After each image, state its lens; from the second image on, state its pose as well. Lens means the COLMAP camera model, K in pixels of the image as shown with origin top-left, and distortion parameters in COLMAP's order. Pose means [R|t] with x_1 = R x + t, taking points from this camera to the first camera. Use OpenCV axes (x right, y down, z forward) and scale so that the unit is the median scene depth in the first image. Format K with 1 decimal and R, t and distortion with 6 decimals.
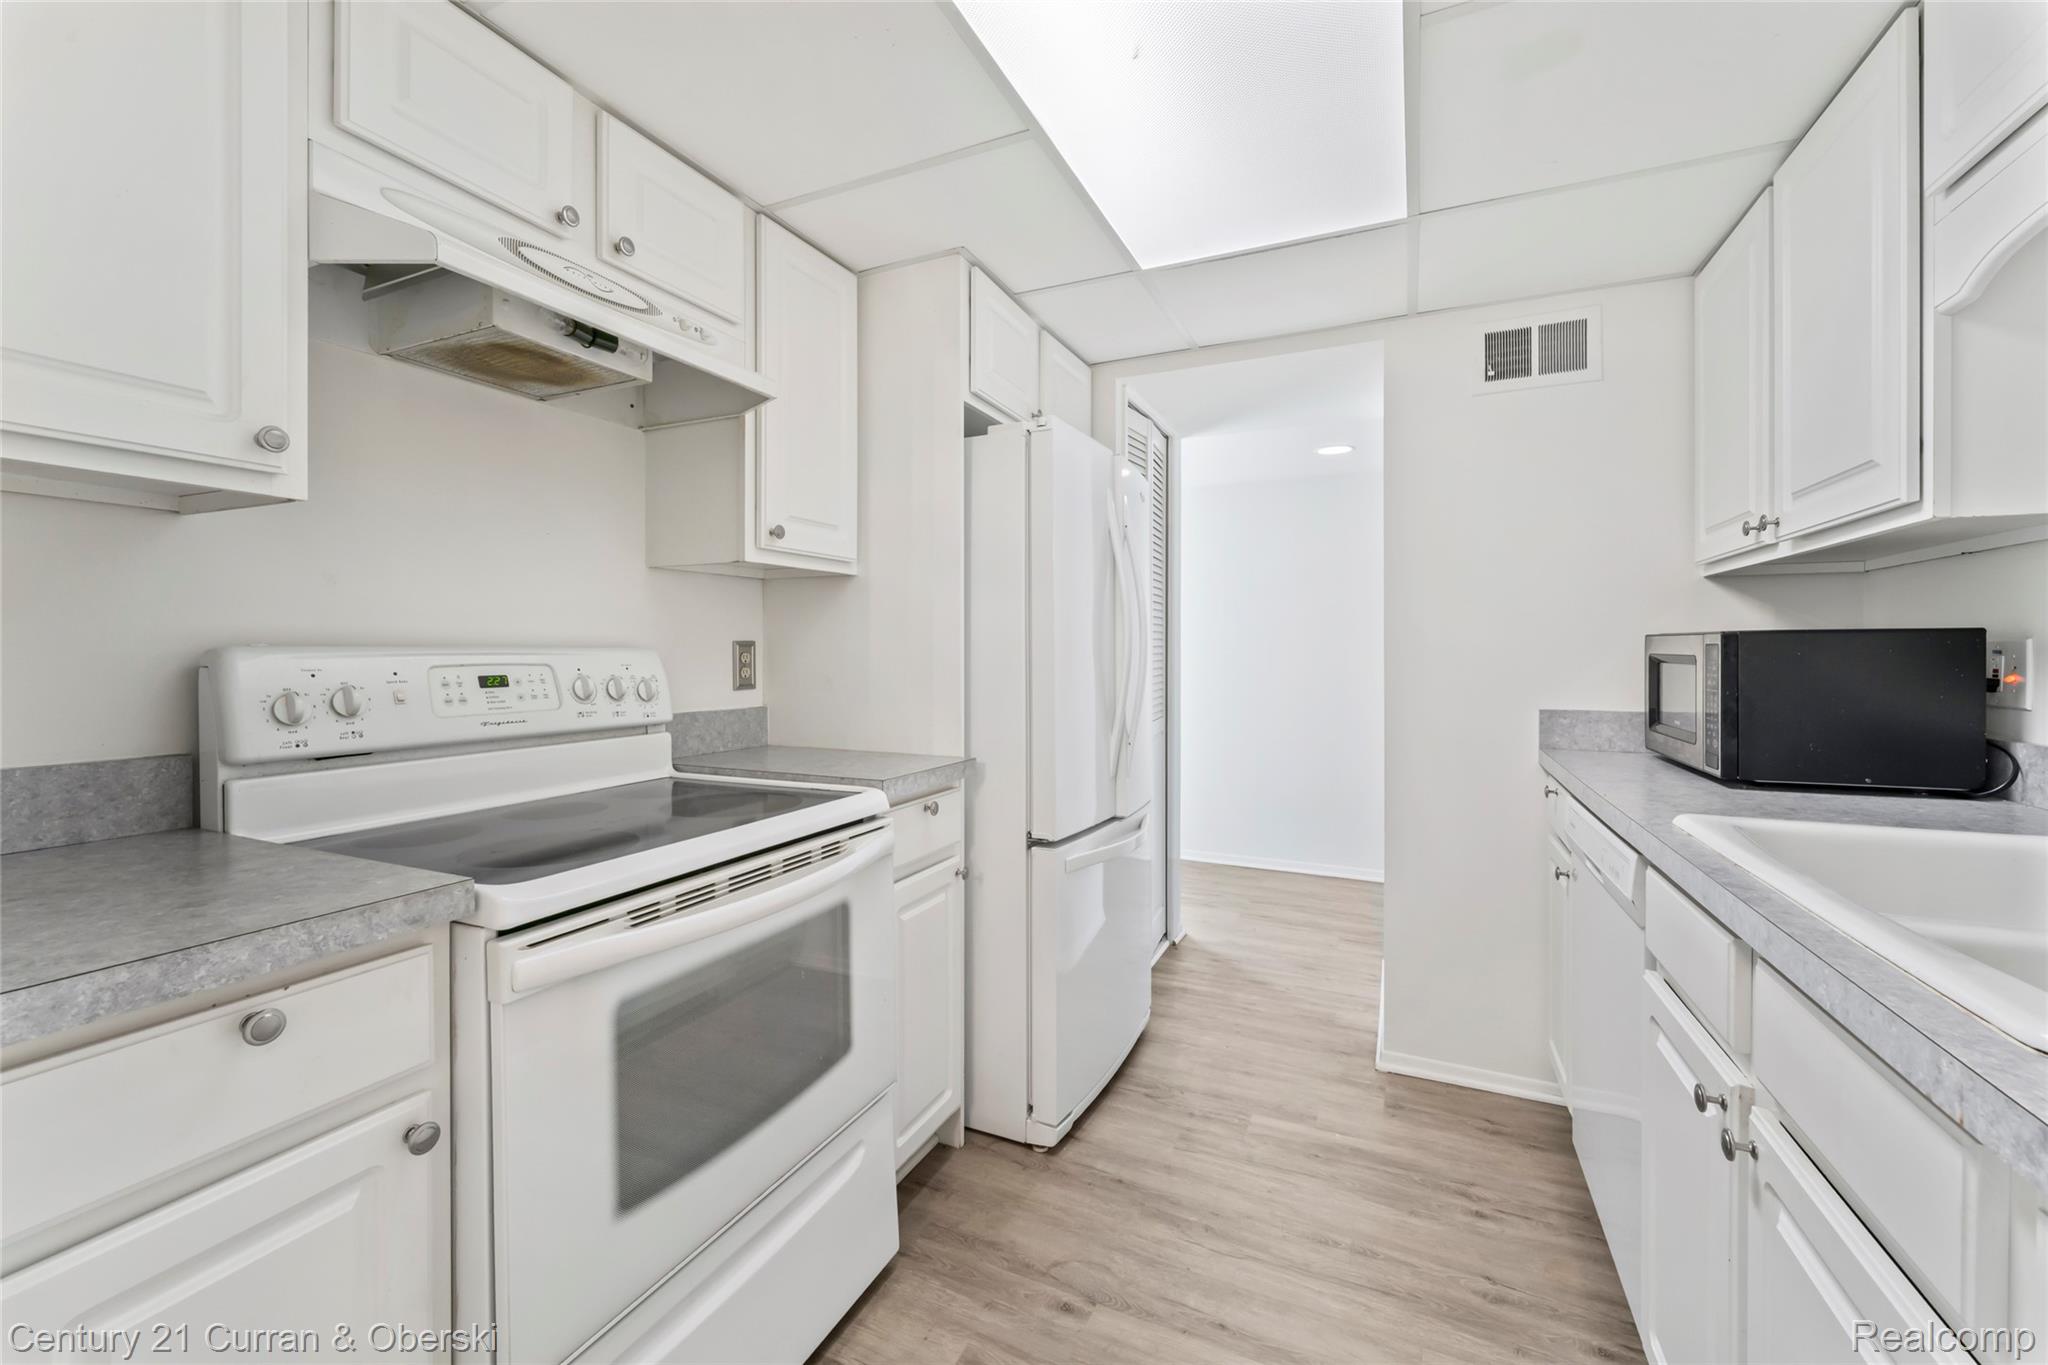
lens RADIAL K [[821.5, 0, 1023.4], [0, 821.5, 664.5], [0, 0, 1]] dist [0.000394, 0.000341]
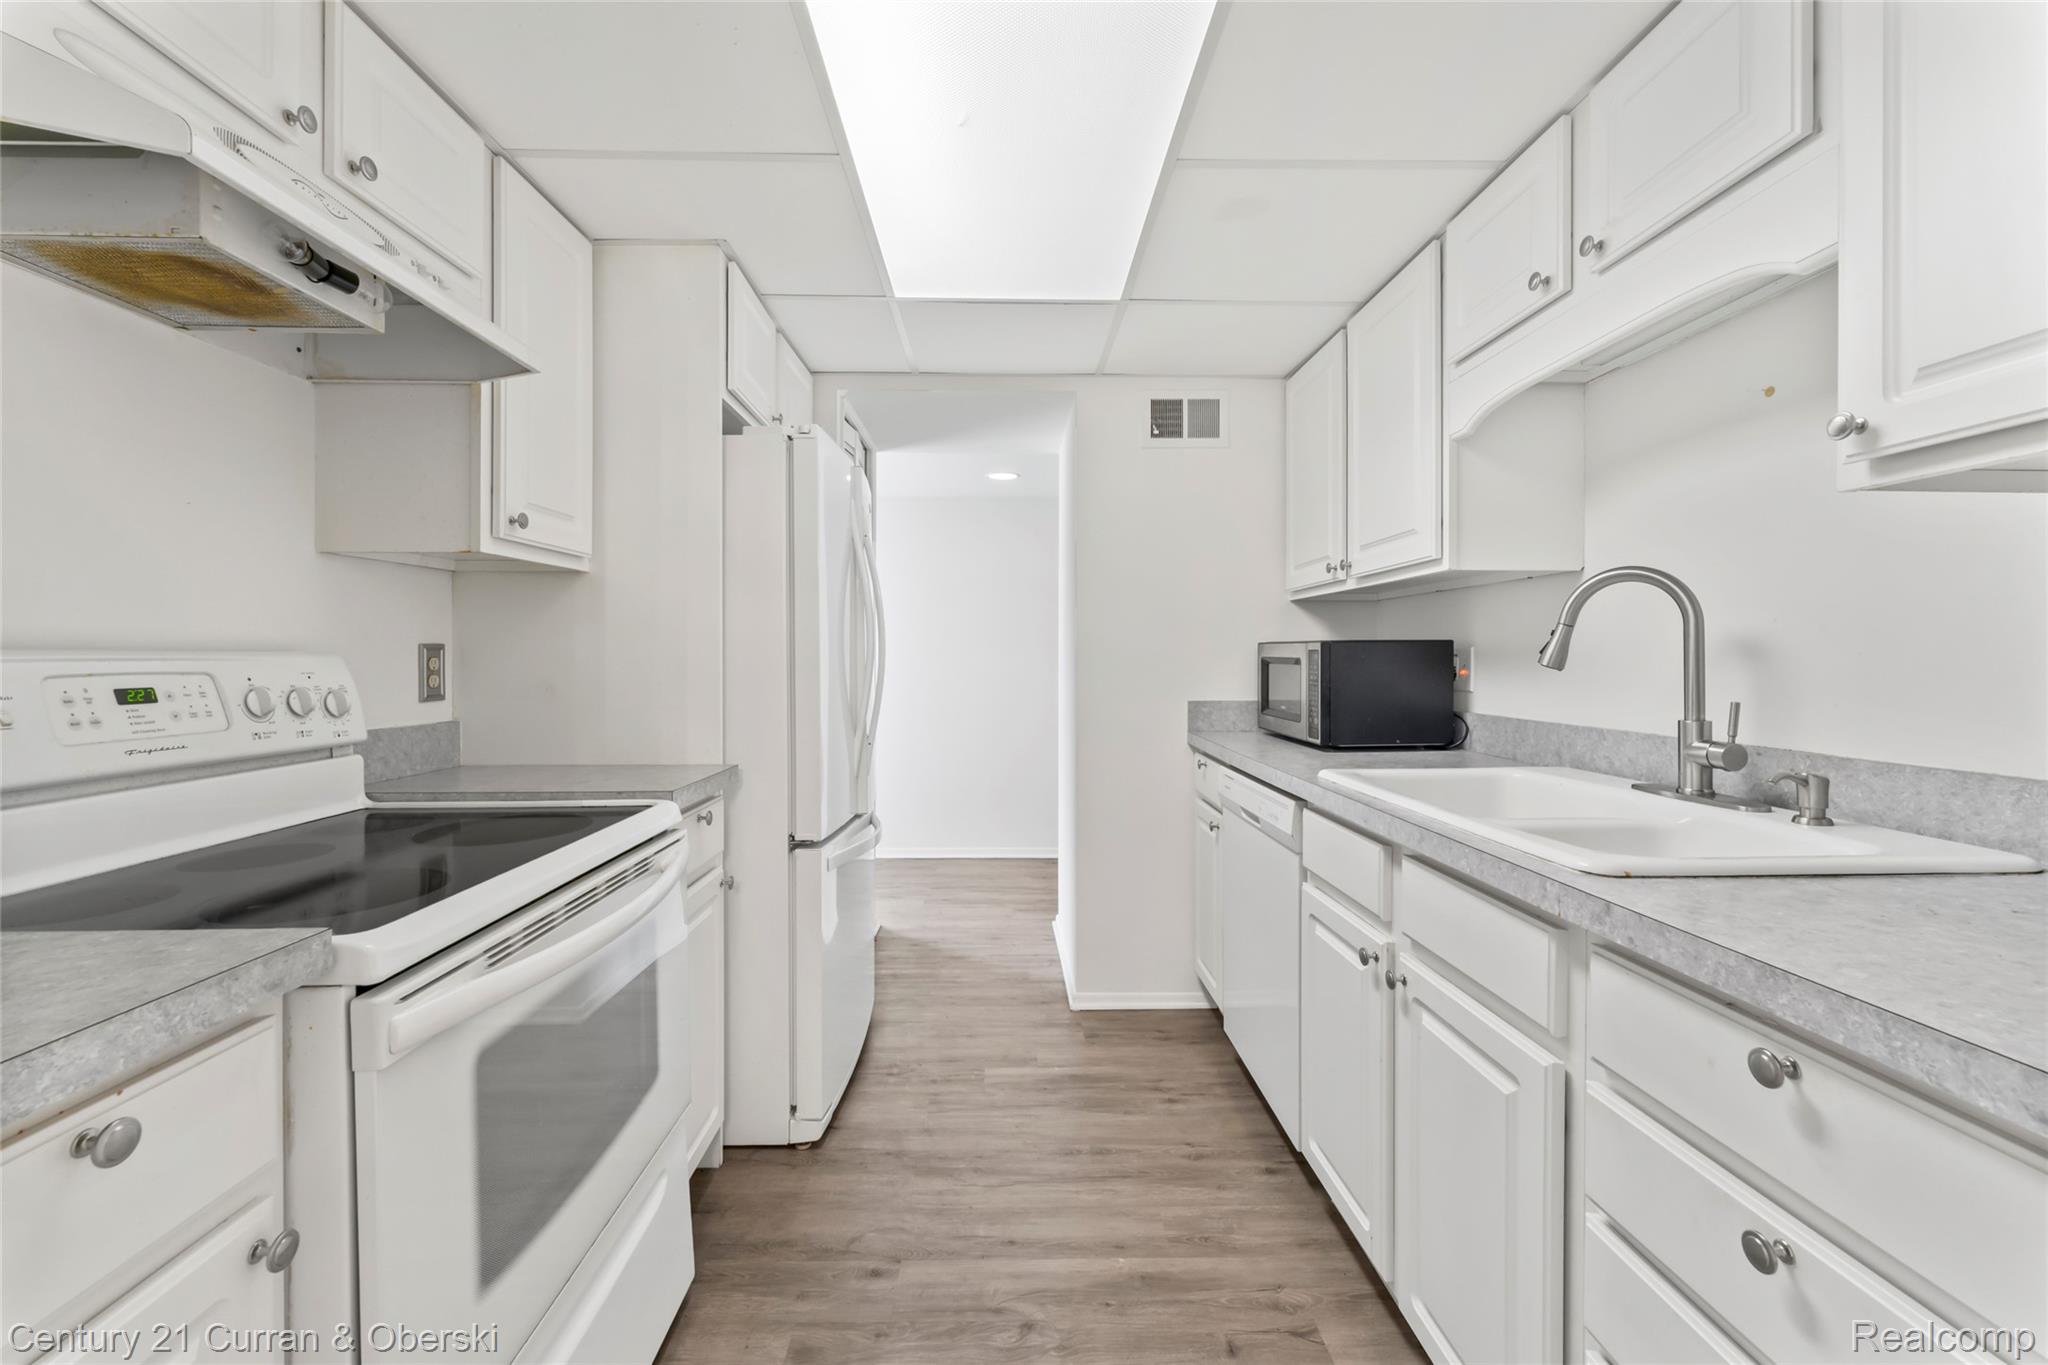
lens RADIAL K [[821.5, 0, 1014.7], [0, 821.5, 672.0], [0, 0, 1]] dist [0.000394, 0.000341]
pose [[0.897788, -0.009673, 0.440322, -0.227575], [0.007959, 0.999952, 0.005740, 0.000536], [-0.440357, -0.001648, 0.897821, -0.029811]]
